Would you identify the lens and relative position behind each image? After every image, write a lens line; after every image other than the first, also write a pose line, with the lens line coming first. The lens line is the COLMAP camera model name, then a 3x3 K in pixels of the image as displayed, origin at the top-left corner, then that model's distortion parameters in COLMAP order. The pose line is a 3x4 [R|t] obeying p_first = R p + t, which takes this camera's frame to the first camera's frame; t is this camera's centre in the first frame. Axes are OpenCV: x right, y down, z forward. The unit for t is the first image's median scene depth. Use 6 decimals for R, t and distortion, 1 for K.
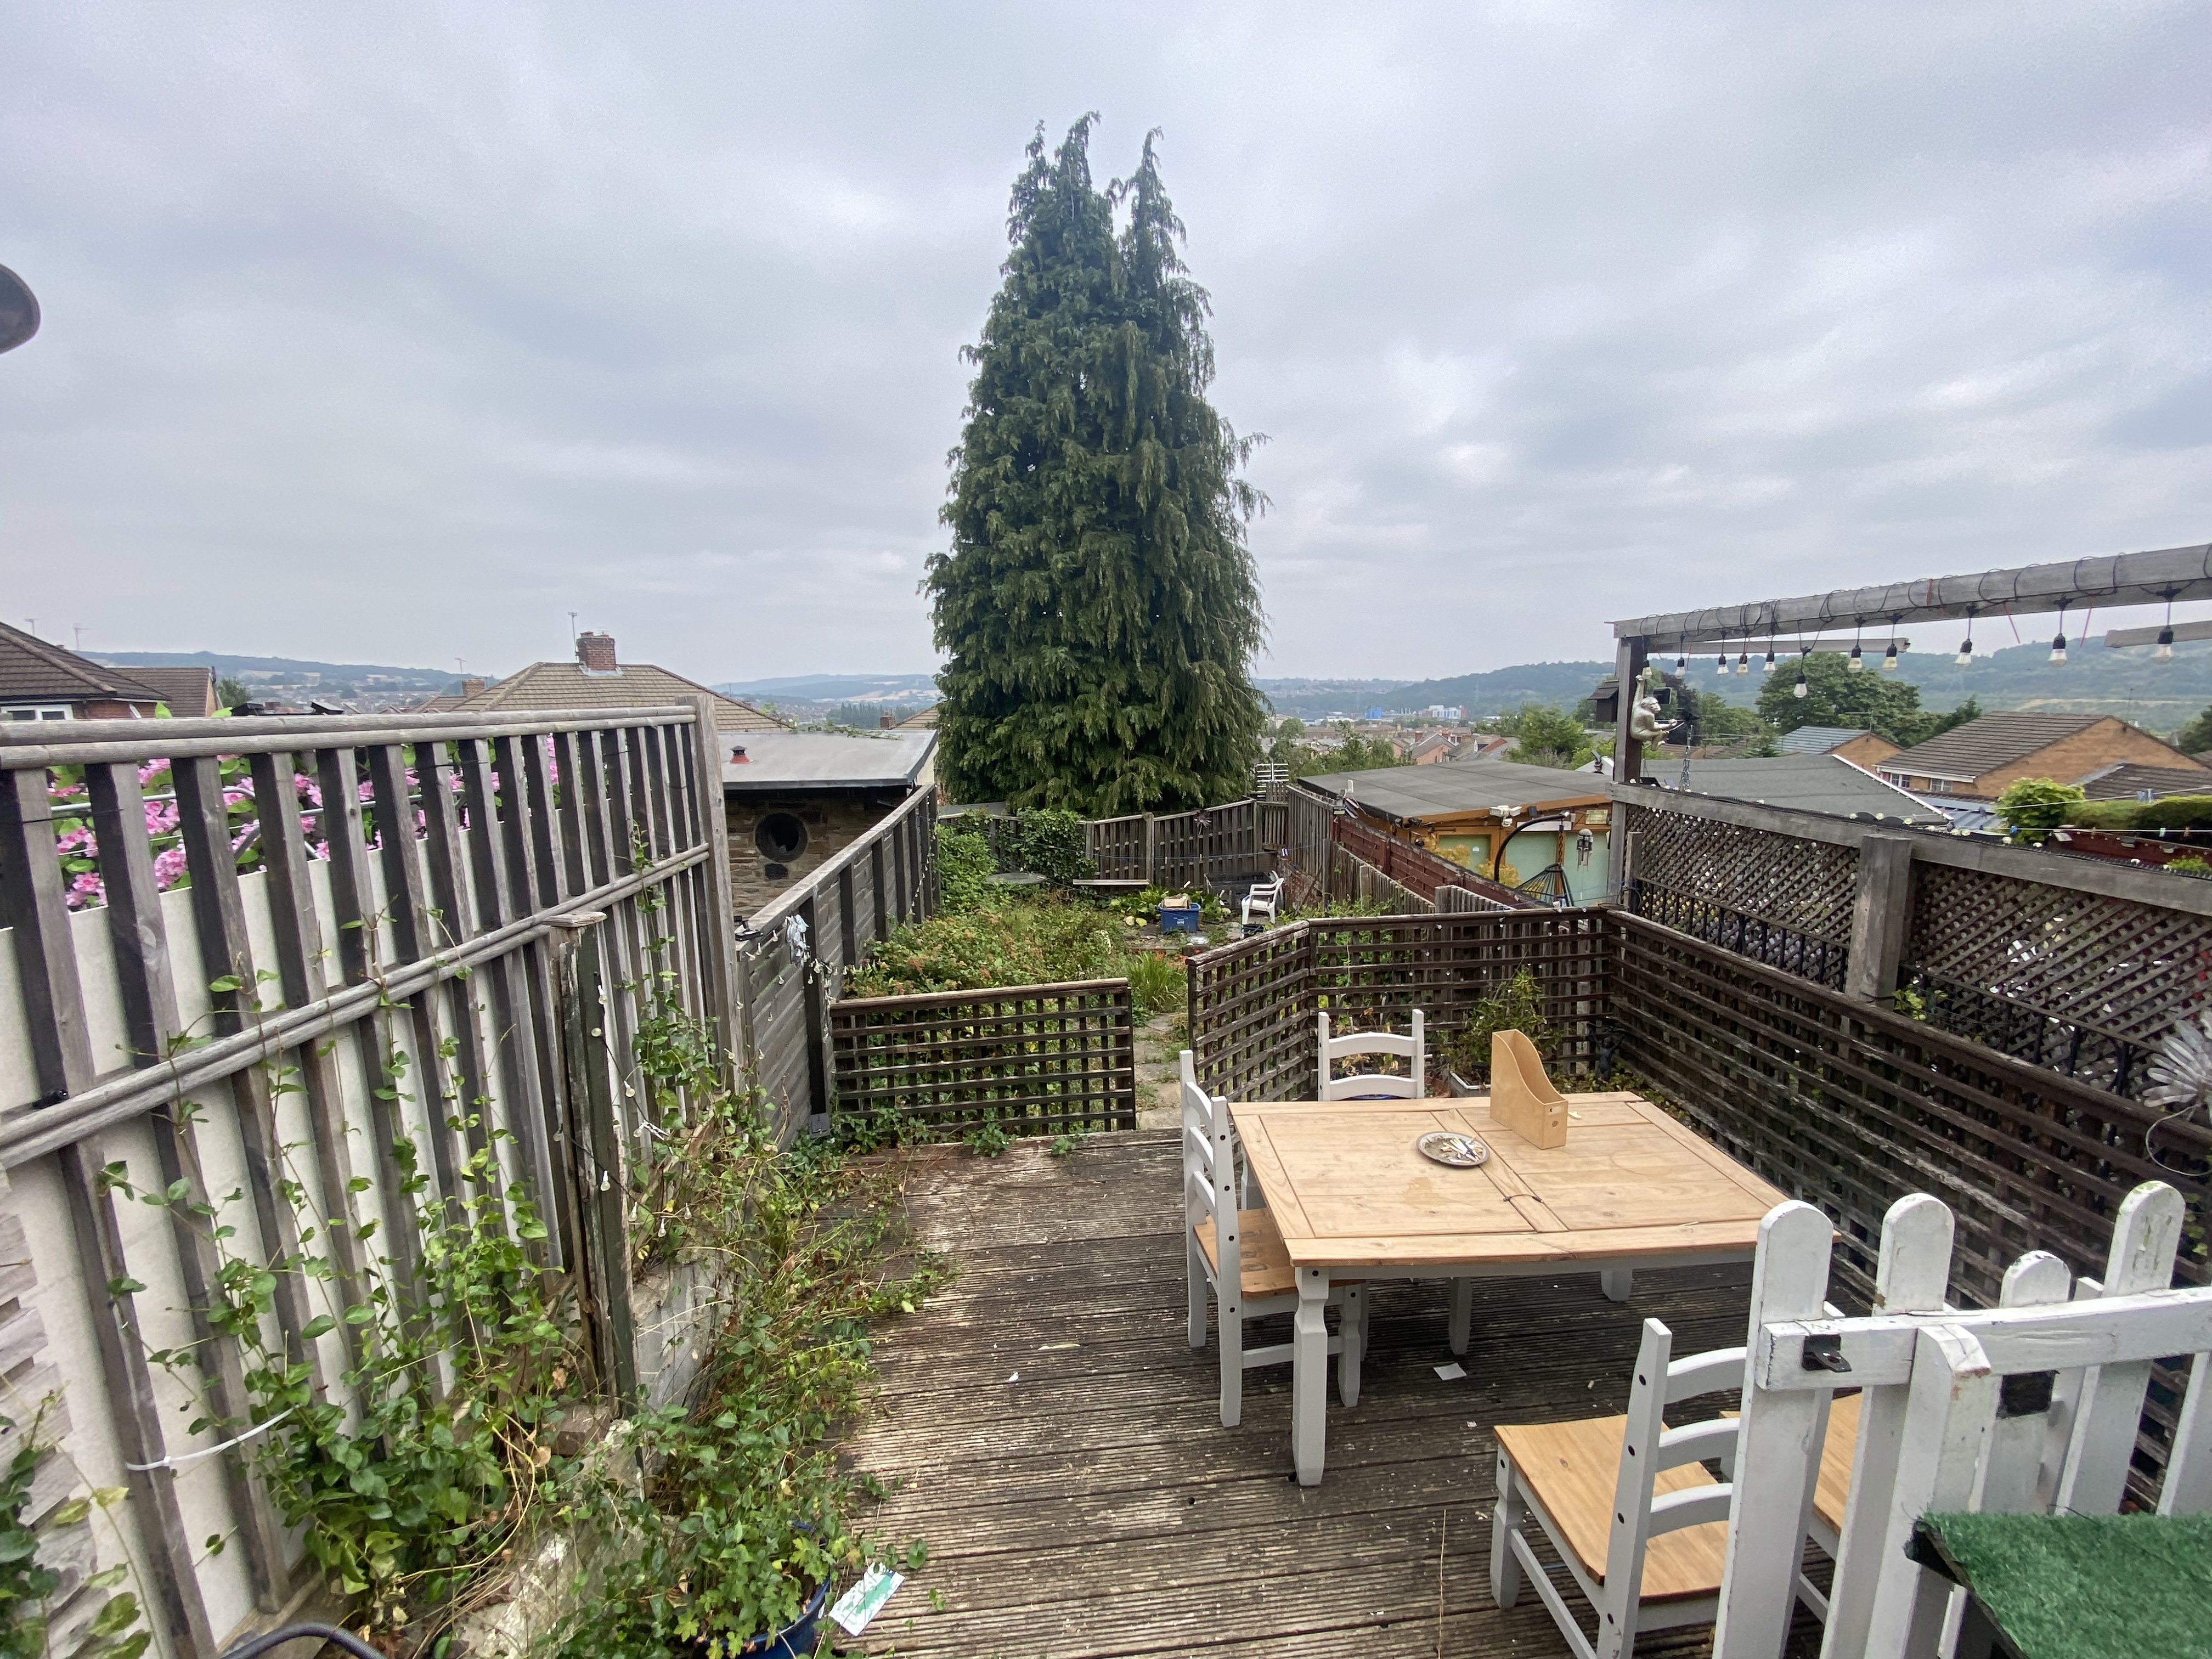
lens RADIAL K [[914.8, 0, 1109.1], [0, 914.8, 841.5], [0, 0, 1]] dist [-0.003064, -0.000288]
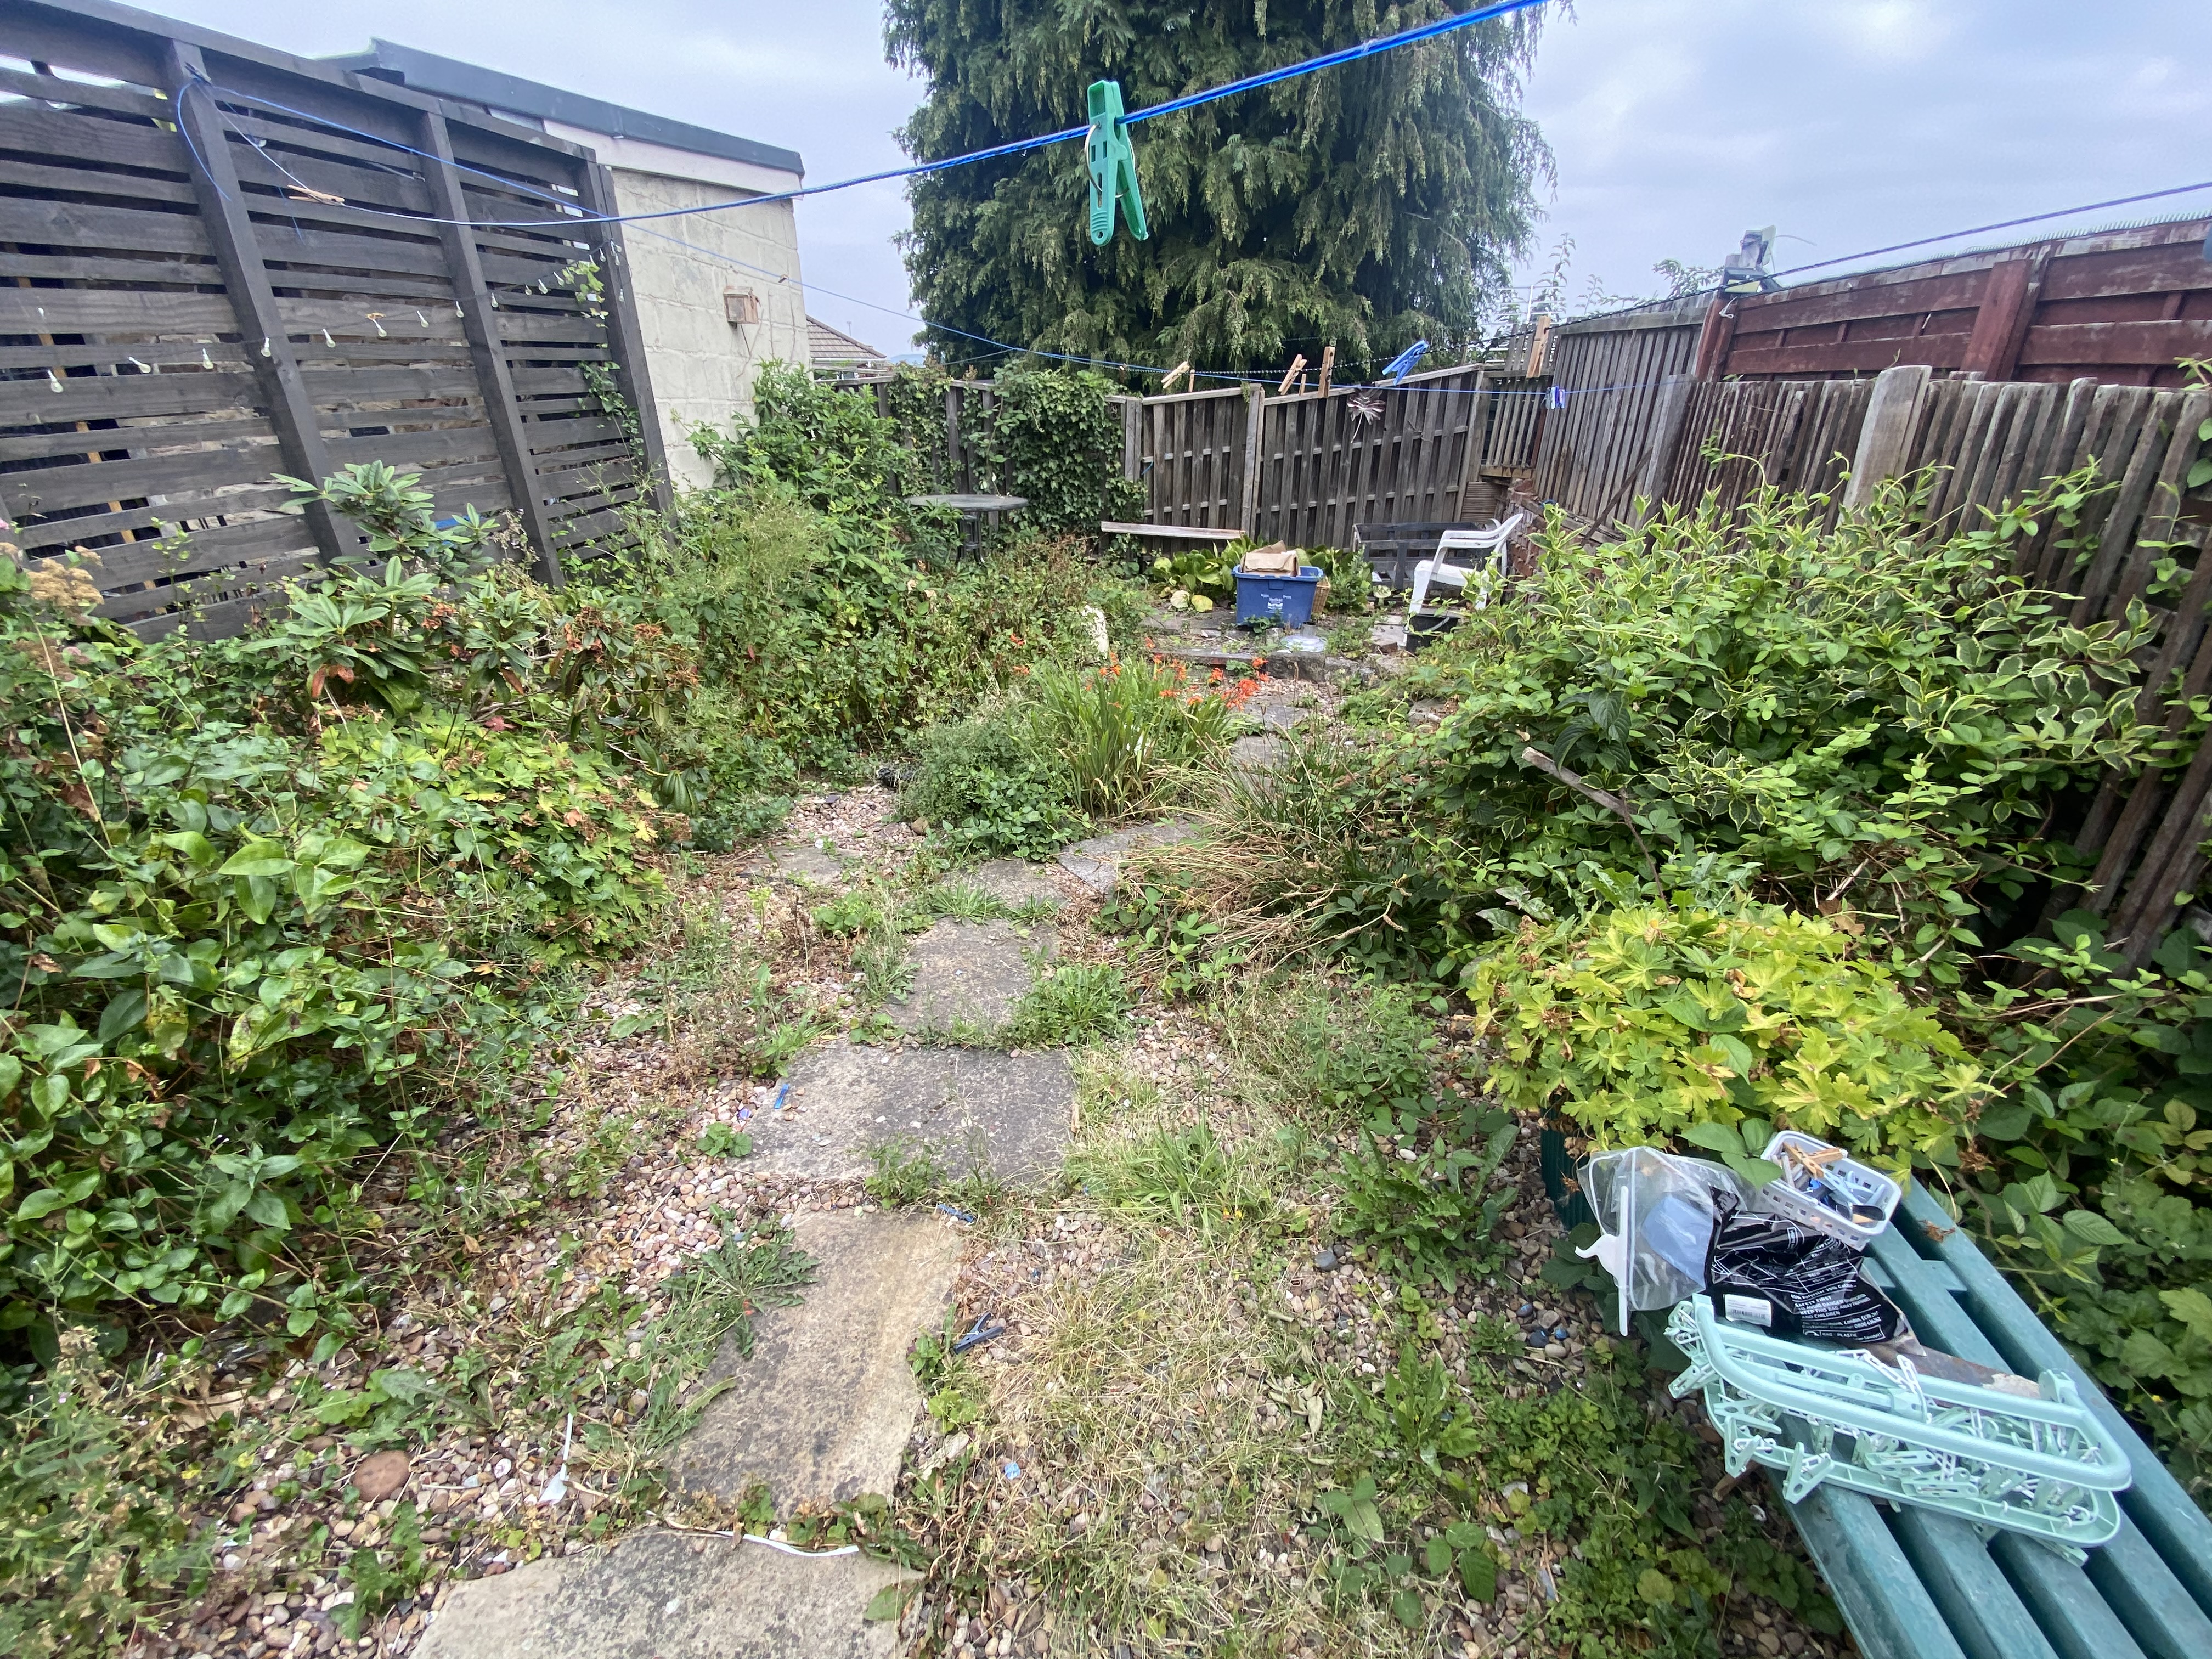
lens RADIAL K [[914.8, 0, 1123.1], [0, 914.8, 841.7], [0, 0, 1]] dist [-0.003064, -0.000288]
pose [[0.981443, 0.105593, -0.160064, 0.079253], [-0.052404, 0.950646, 0.305820, 0.056683], [0.184456, -0.291757, 0.938538, 0.449319]]
